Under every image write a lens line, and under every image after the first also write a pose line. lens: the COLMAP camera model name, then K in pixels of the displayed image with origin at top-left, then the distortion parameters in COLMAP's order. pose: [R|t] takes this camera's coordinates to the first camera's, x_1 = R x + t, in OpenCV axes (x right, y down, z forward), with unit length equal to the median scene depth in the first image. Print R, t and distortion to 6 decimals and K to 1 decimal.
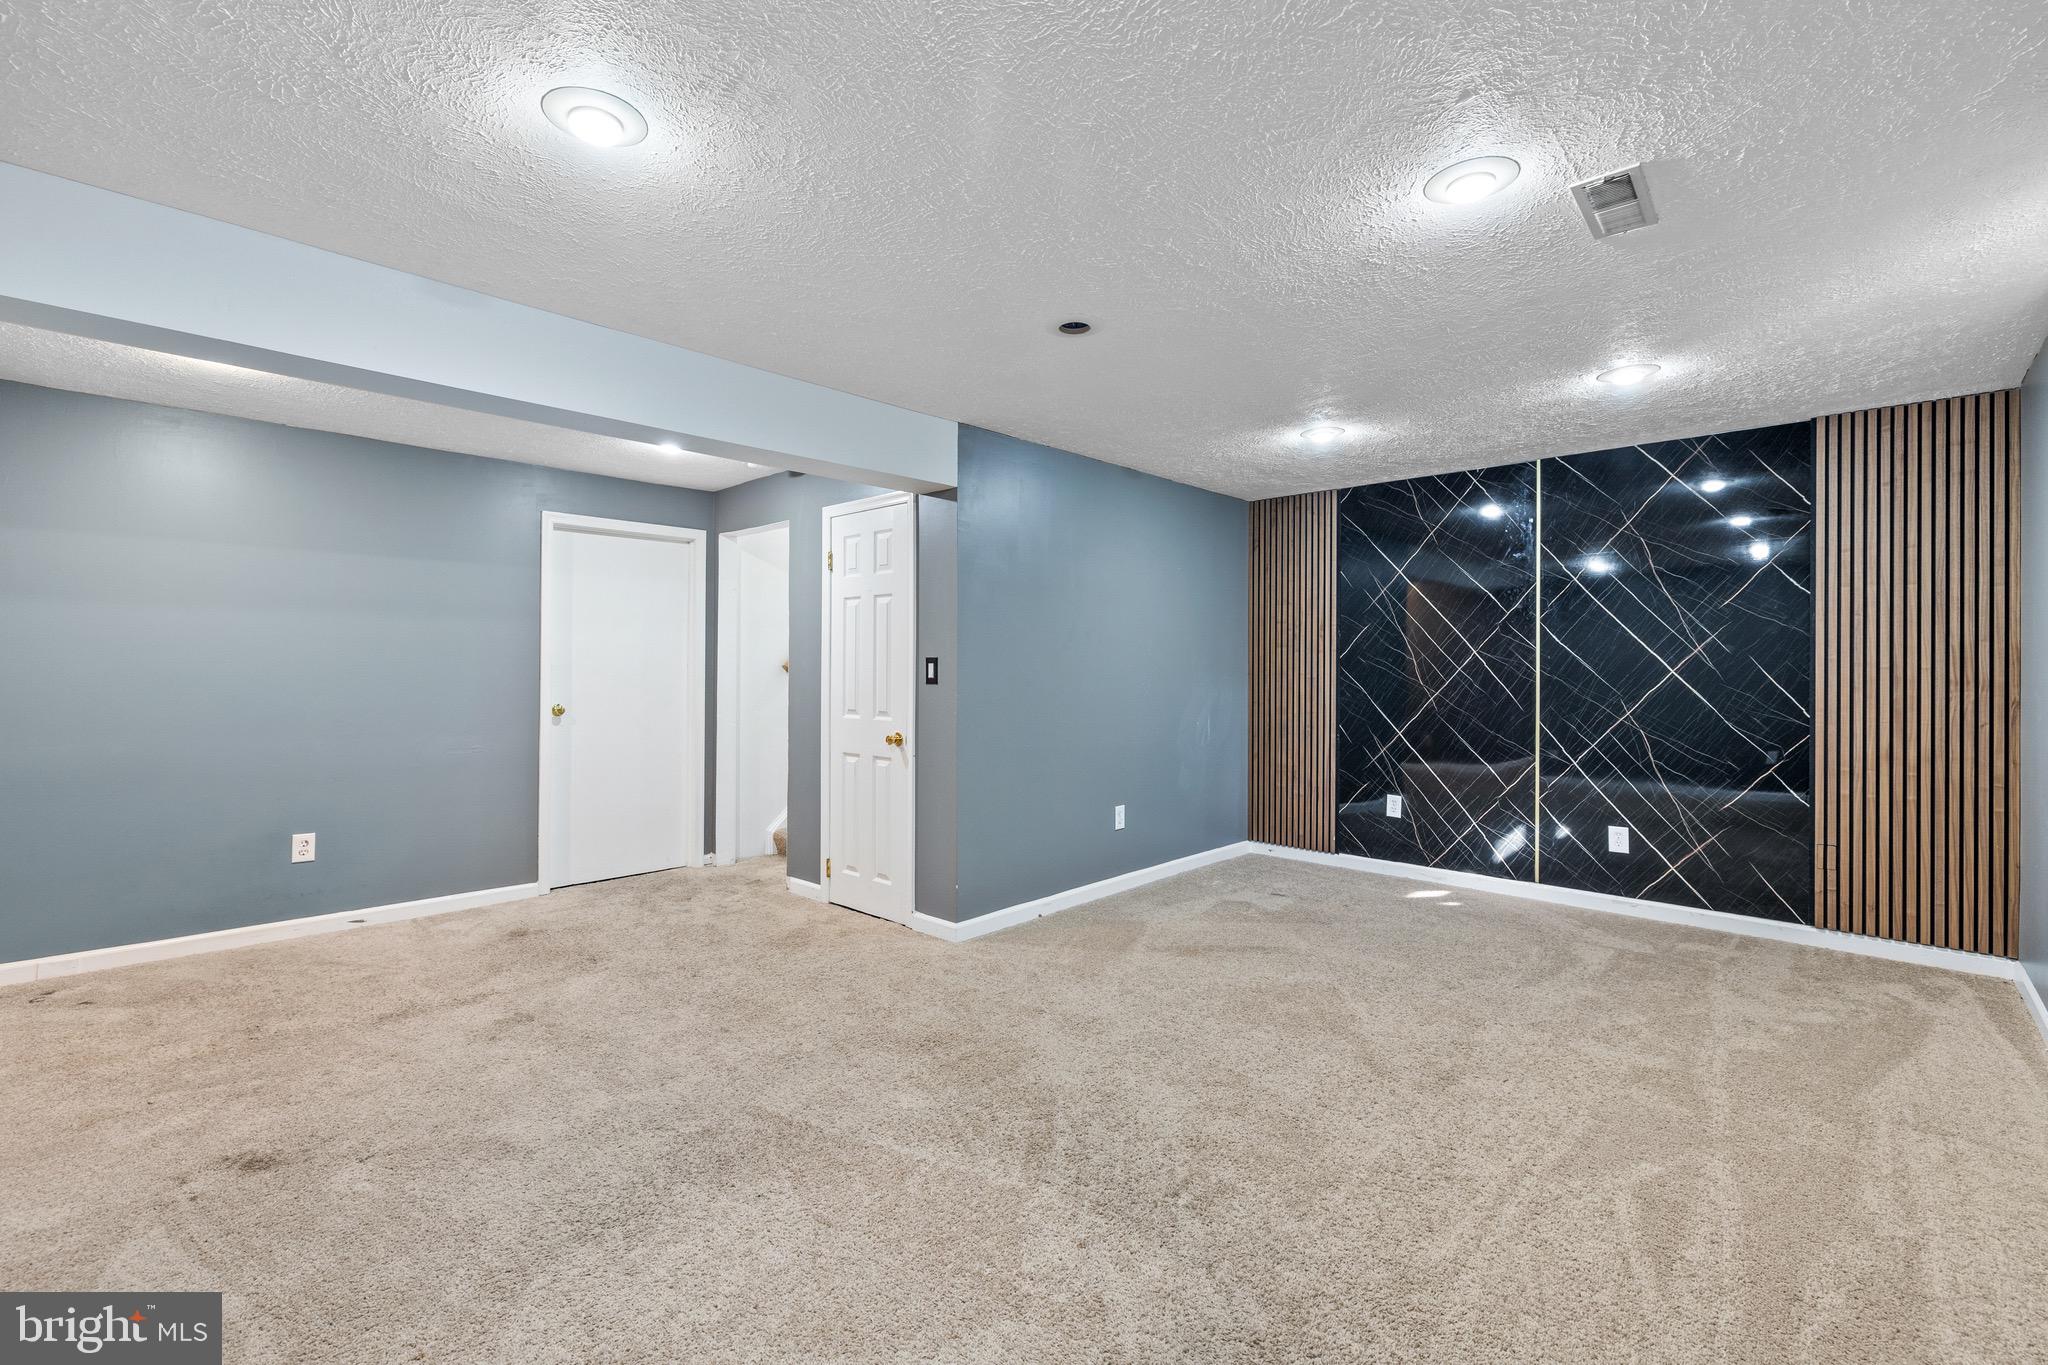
lens RADIAL K [[870.2, 0, 1020.8], [0, 870.2, 680.3], [0, 0, 1]] dist [-0.000214, 0.000003]
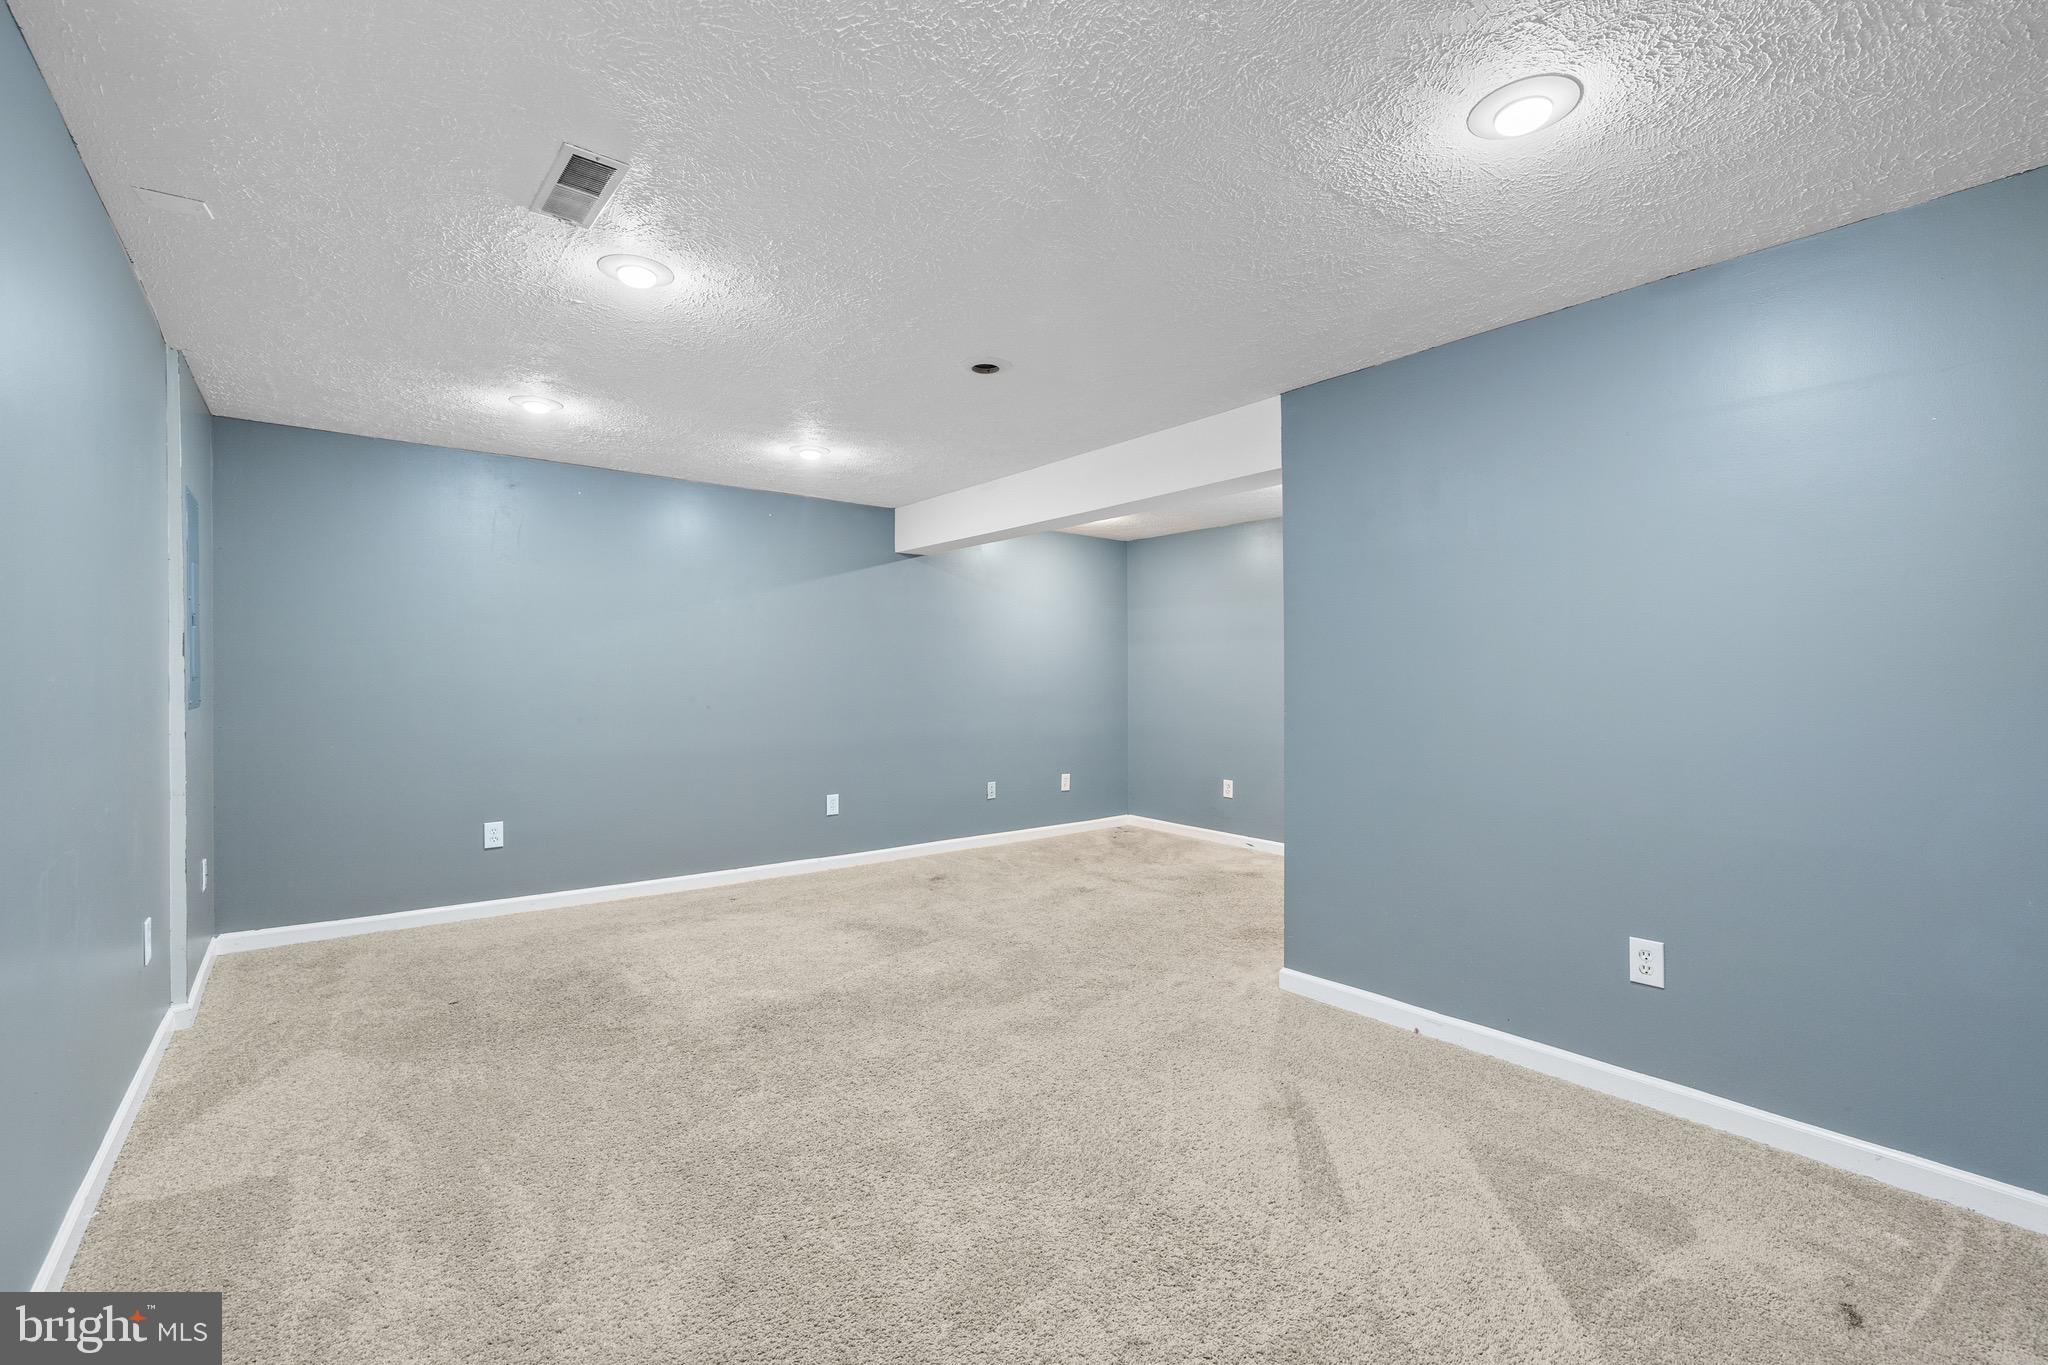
lens RADIAL K [[870.2, 0, 1020.8], [0, 870.2, 680.3], [0, 0, 1]] dist [-0.000214, 0.000003]
pose [[-0.141765, 0.001349, -0.989899, 0.794794], [-0.014929, 0.999882, 0.003501, -0.006042], [0.989788, 0.015275, -0.141728, 0.826453]]
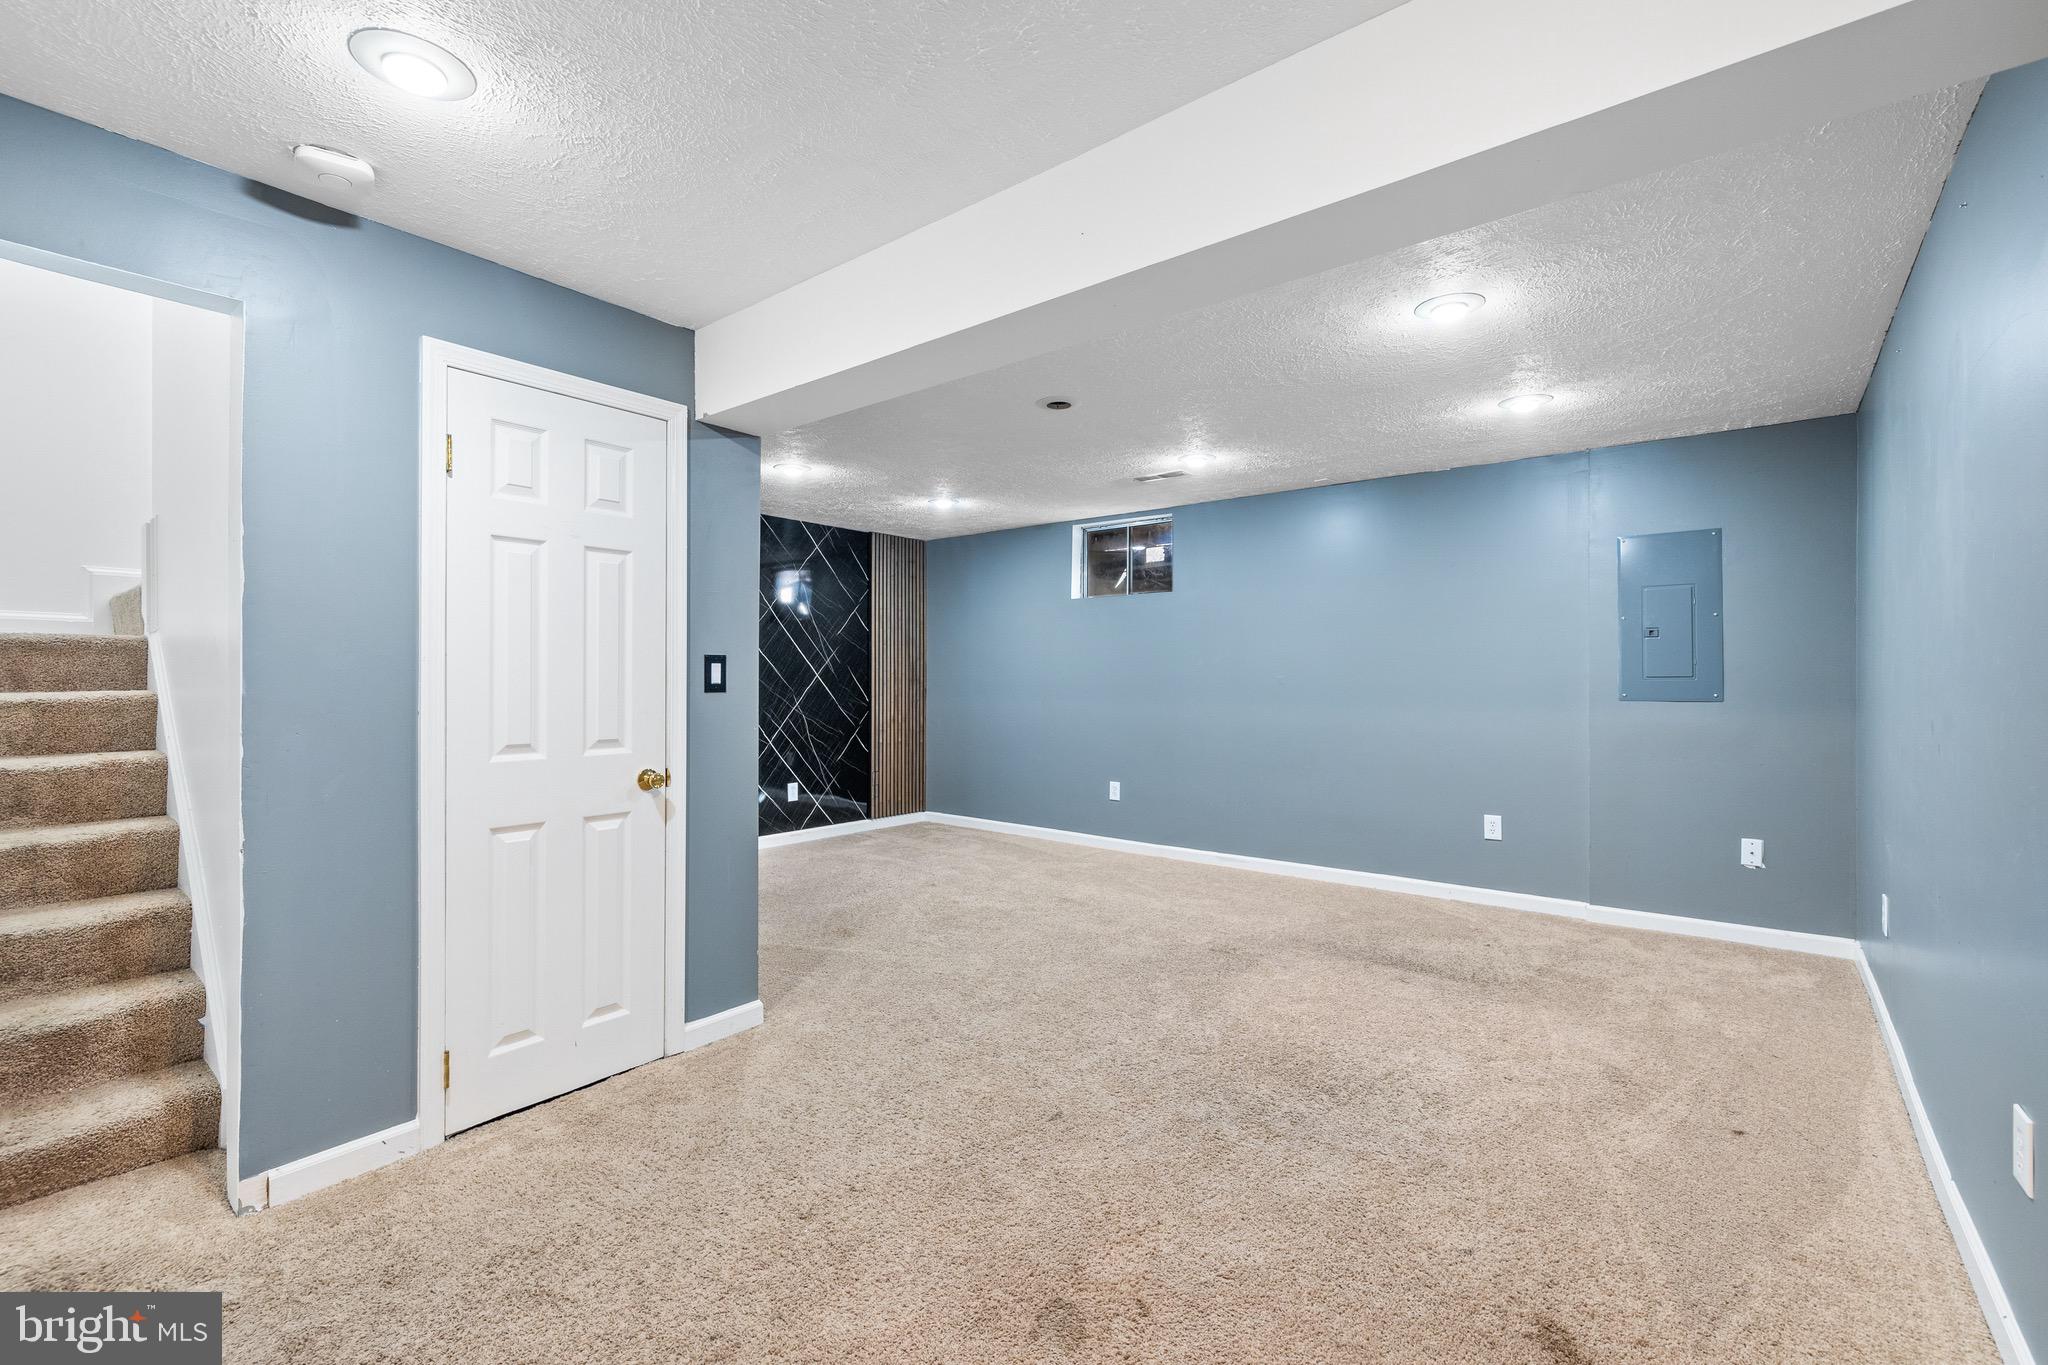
lens RADIAL K [[870.2, 0, 1020.8], [0, 870.2, 680.3], [0, 0, 1]] dist [-0.000214, 0.000003]
pose [[-0.075615, -0.005777, 0.997120, -0.828558], [0.010866, 0.999919, 0.006618, -0.007369], [-0.997078, 0.011335, -0.075546, 0.789961]]
